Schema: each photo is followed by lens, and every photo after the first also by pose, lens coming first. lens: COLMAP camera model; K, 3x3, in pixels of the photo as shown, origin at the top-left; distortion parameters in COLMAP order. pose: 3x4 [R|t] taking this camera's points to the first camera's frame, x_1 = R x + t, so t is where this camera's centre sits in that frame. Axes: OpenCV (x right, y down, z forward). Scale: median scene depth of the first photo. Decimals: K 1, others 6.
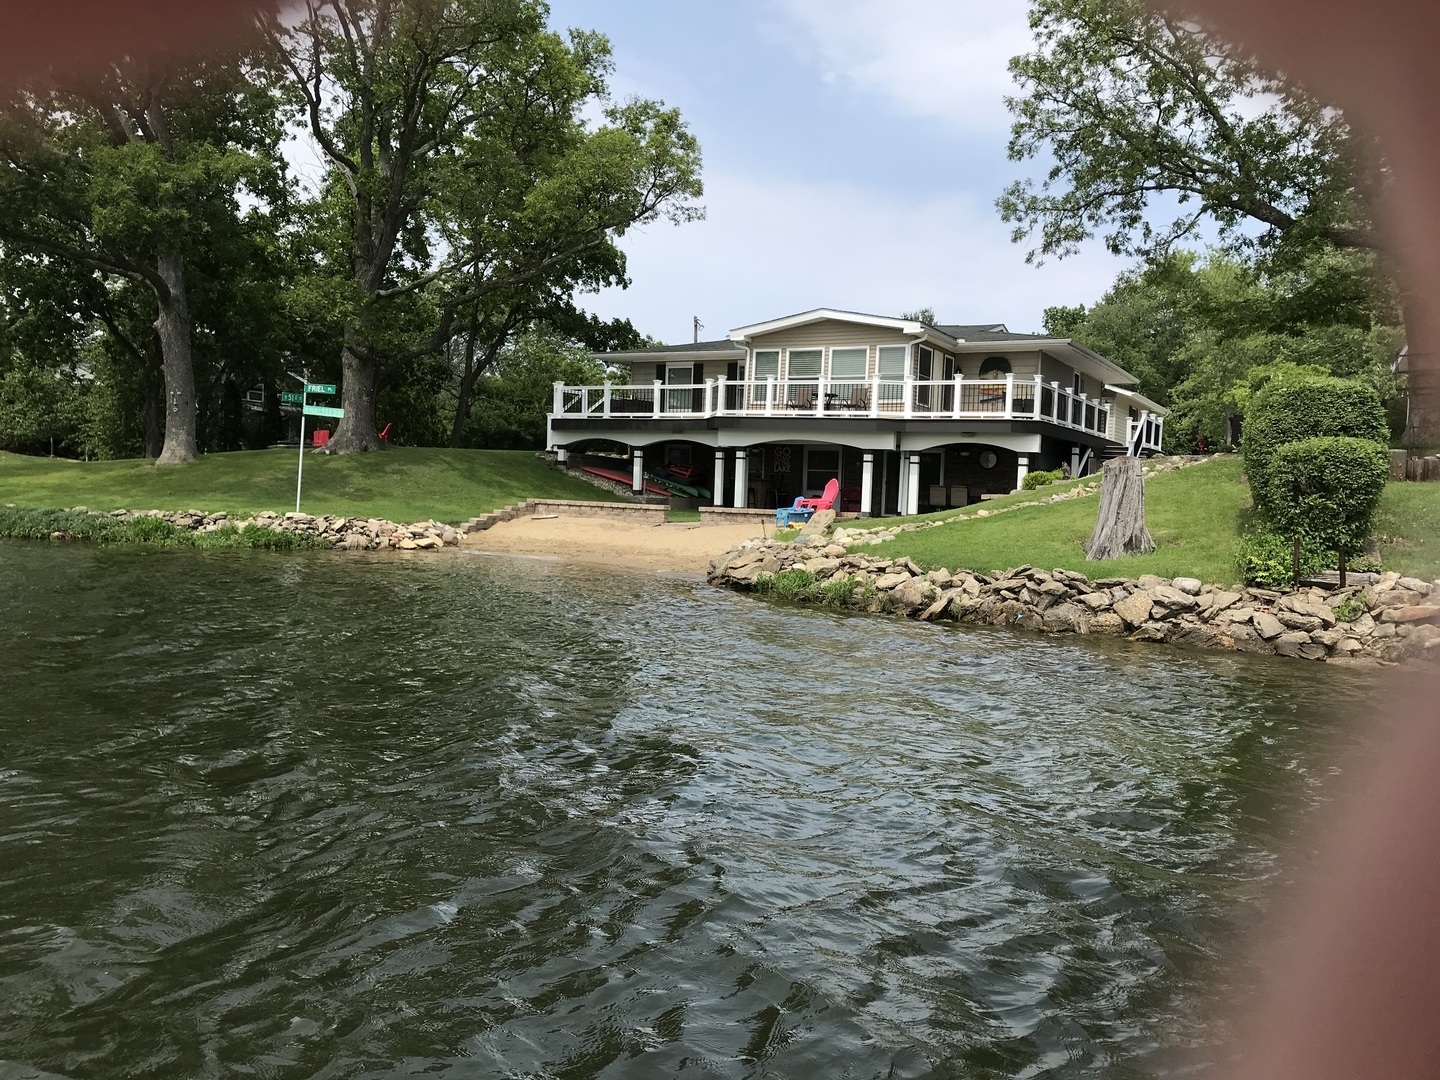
lens RADIAL K [[1185.0, 0, 722.4], [0, 1185.0, 538.3], [0, 0, 1]] dist [0.039511, -0.047704]
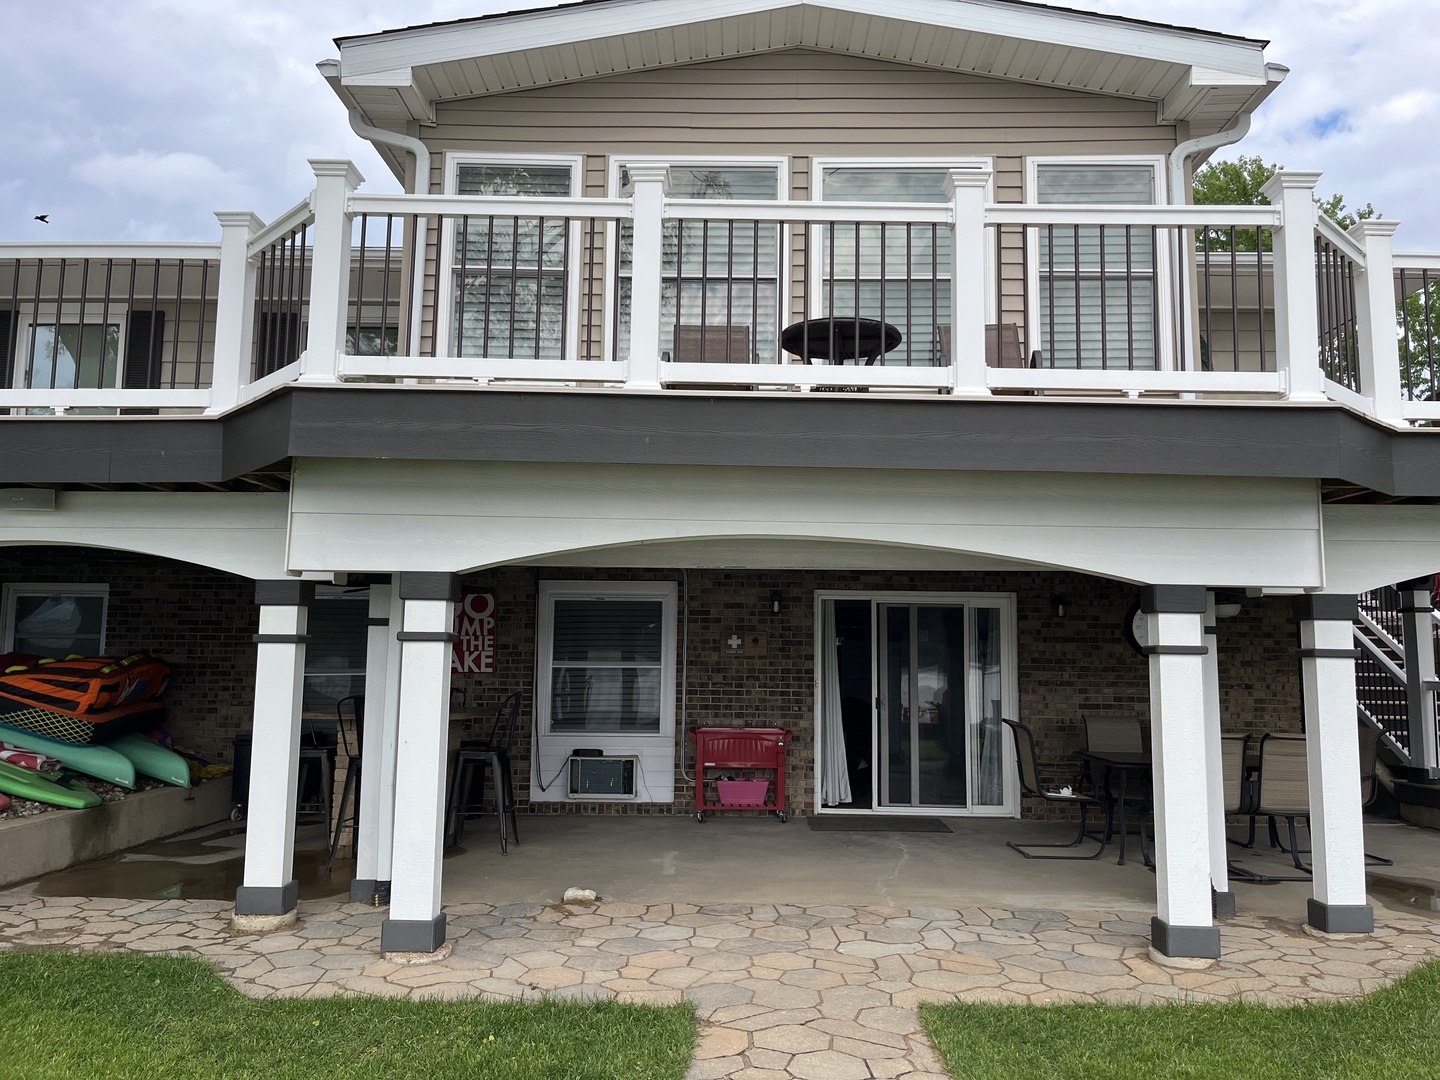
lens RADIAL K [[1090.6, 0, 723.3], [0, 1090.6, 534.2], [0, 0, 1]] dist [0.004383, -0.000177]
pose [[0.883001, 0.030017, 0.468411, -0.023119], [0.038228, 0.990039, -0.135507, -0.058844], [-0.467812, 0.137559, 0.873057, 0.828531]]
